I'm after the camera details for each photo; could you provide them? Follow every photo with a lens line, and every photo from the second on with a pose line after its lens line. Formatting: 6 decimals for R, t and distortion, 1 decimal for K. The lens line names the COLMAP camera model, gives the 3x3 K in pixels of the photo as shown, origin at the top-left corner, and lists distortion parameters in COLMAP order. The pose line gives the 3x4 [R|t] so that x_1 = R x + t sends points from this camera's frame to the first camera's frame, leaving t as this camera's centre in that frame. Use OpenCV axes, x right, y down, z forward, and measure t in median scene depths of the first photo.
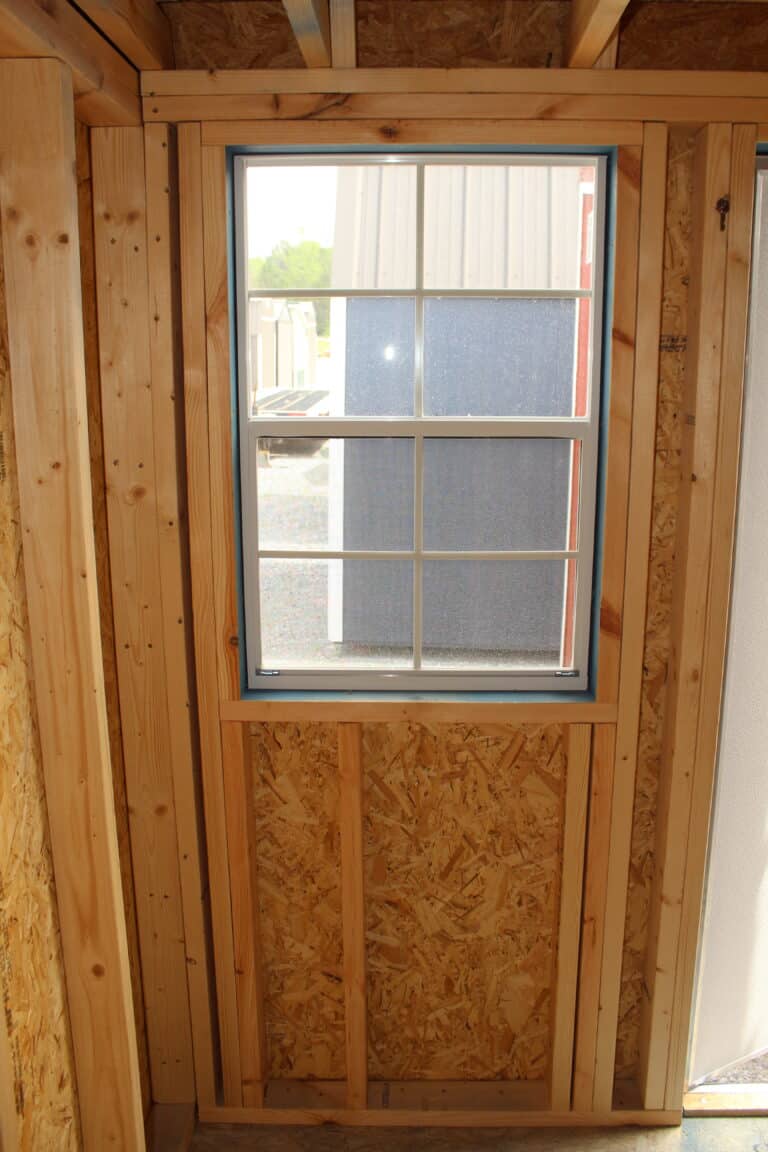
lens RADIAL K [[968.9, 0, 401.7], [0, 968.9, 565.4], [0, 0, 1]] dist [-0.177214, 0.167541]
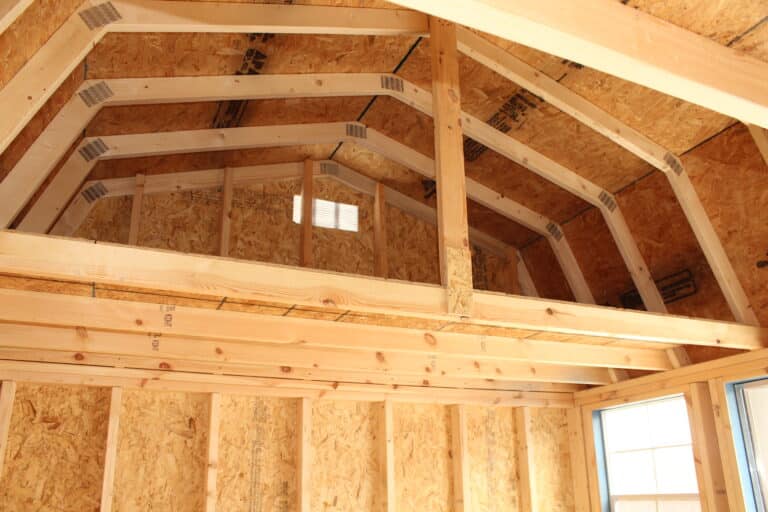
lens RADIAL K [[646.0, 0, 379.8], [0, 646.0, 276.7], [0, 0, 1]] dist [-0.177214, 0.167541]
pose [[0.410256, -0.299658, -0.861333, 1.311995], [-0.166862, 0.903866, -0.393932, 0.116392], [0.896575, 0.305337, 0.320815, -0.464918]]
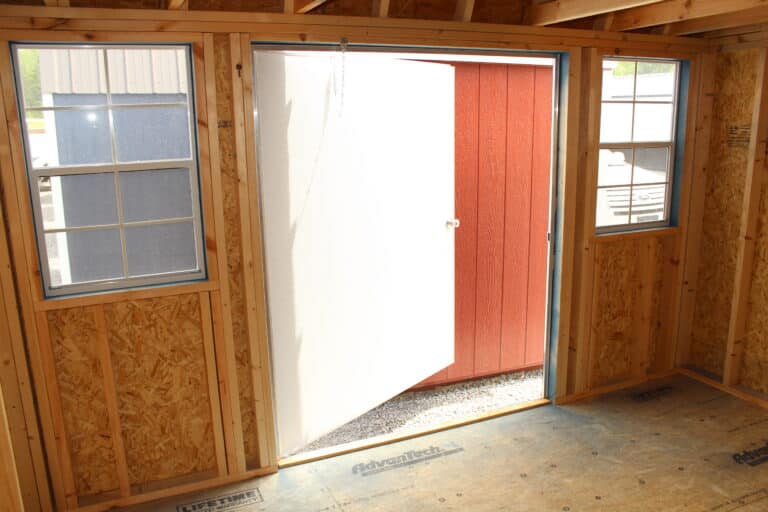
lens RADIAL K [[646.0, 0, 379.8], [0, 646.0, 276.7], [0, 0, 1]] dist [-0.177214, 0.167541]
pose [[0.907074, -0.118410, 0.403975, -0.039452], [0.110258, 0.992952, 0.043475, 0.100540], [-0.406276, 0.005106, 0.913736, -0.513145]]
